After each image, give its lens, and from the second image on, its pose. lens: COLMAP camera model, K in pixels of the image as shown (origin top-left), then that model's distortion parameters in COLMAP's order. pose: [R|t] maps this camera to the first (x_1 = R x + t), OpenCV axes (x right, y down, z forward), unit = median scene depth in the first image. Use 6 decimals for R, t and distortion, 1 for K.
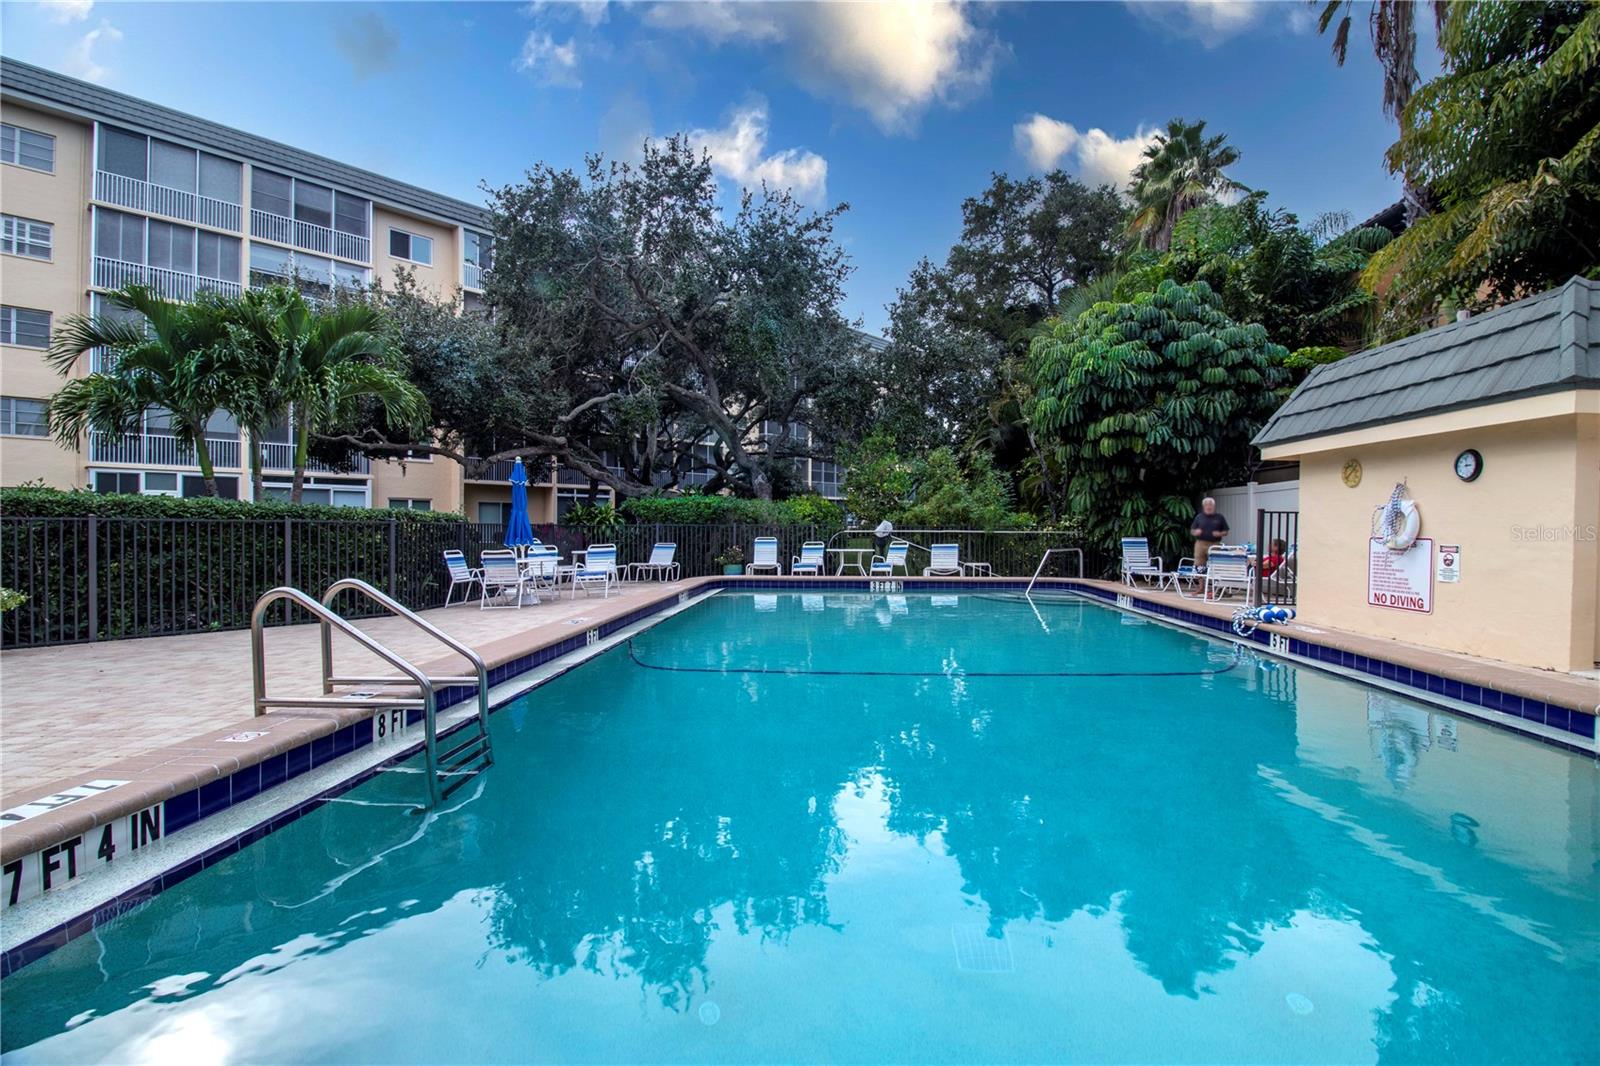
lens RADIAL K [[736.0, 0, 800.0], [0, 736.0, 533.0], [0, 0, 1]] dist [-0.001765, -0.010556]
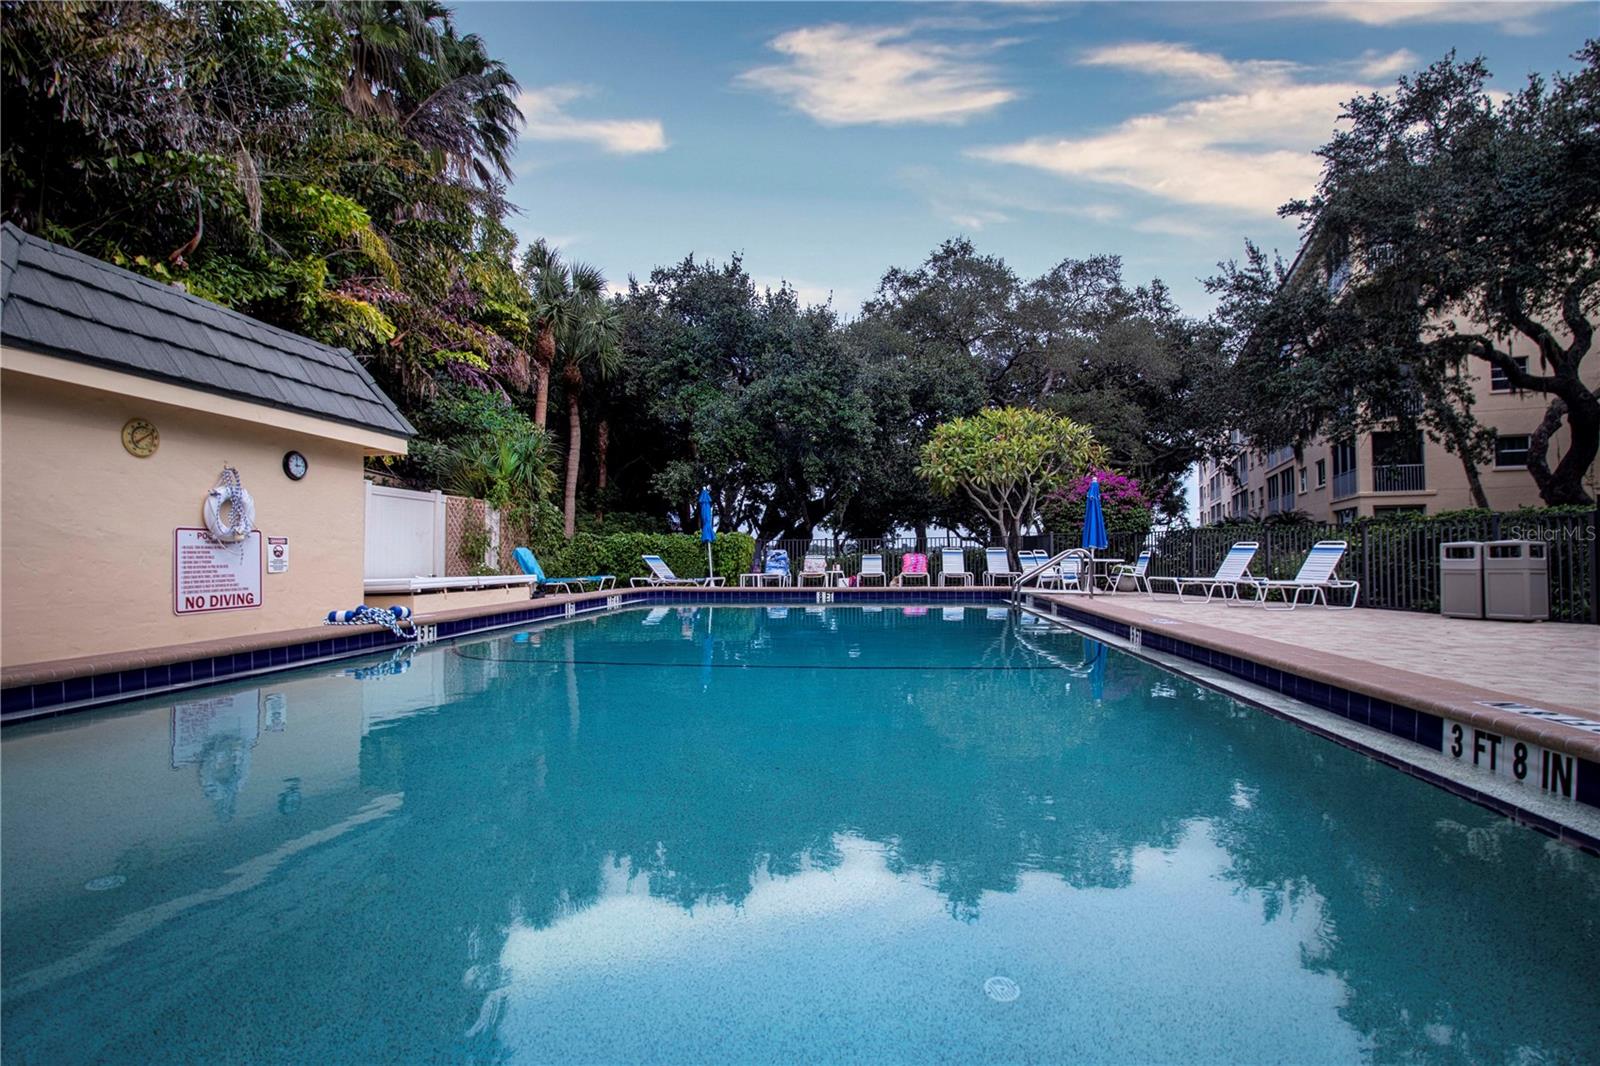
lens RADIAL K [[736.0, 0, 800.0], [0, 736.0, 533.0], [0, 0, 1]] dist [-0.001765, -0.010556]
pose [[-0.988121, 0.021694, 0.152141, 0.005236], [0.019704, 0.999700, -0.014574, 0.019480], [-0.152411, -0.011403, -0.988251, 0.902257]]
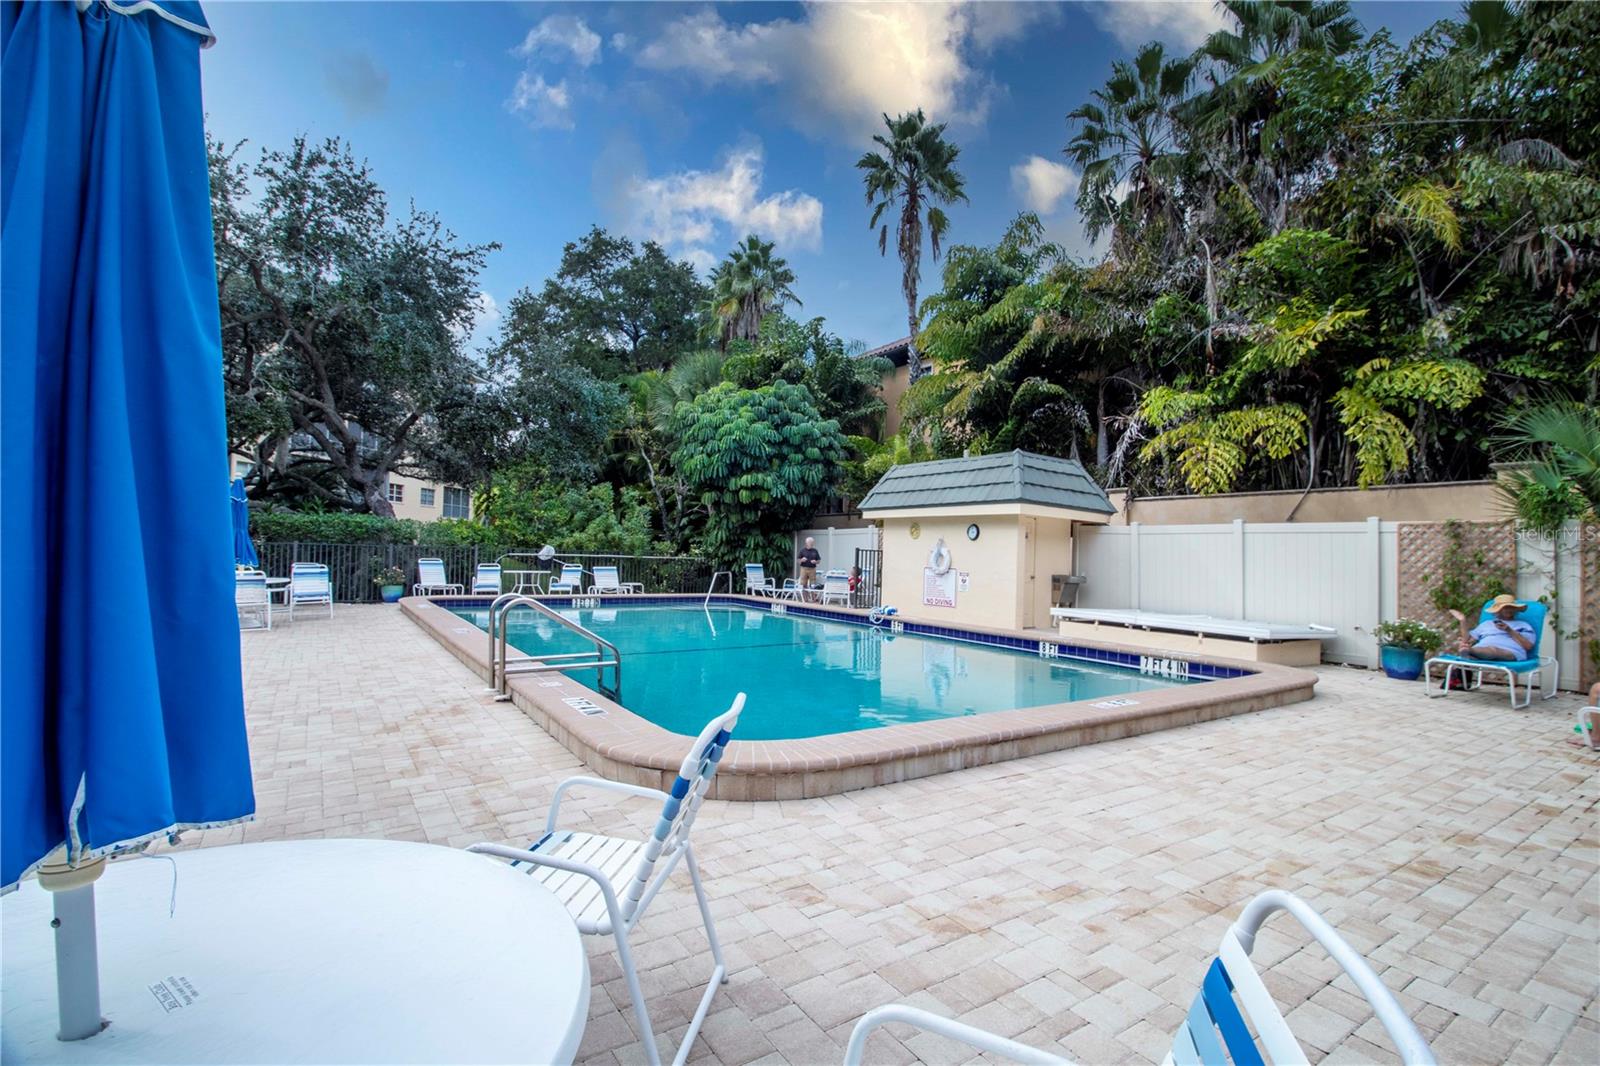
lens RADIAL K [[736.0, 0, 800.0], [0, 736.0, 533.0], [0, 0, 1]] dist [-0.001765, -0.010556]
pose [[0.811905, 0.034665, 0.582759, -0.290647], [-0.018881, 0.999273, -0.033135, -0.007034], [-0.583484, 0.015899, 0.811969, -0.160802]]
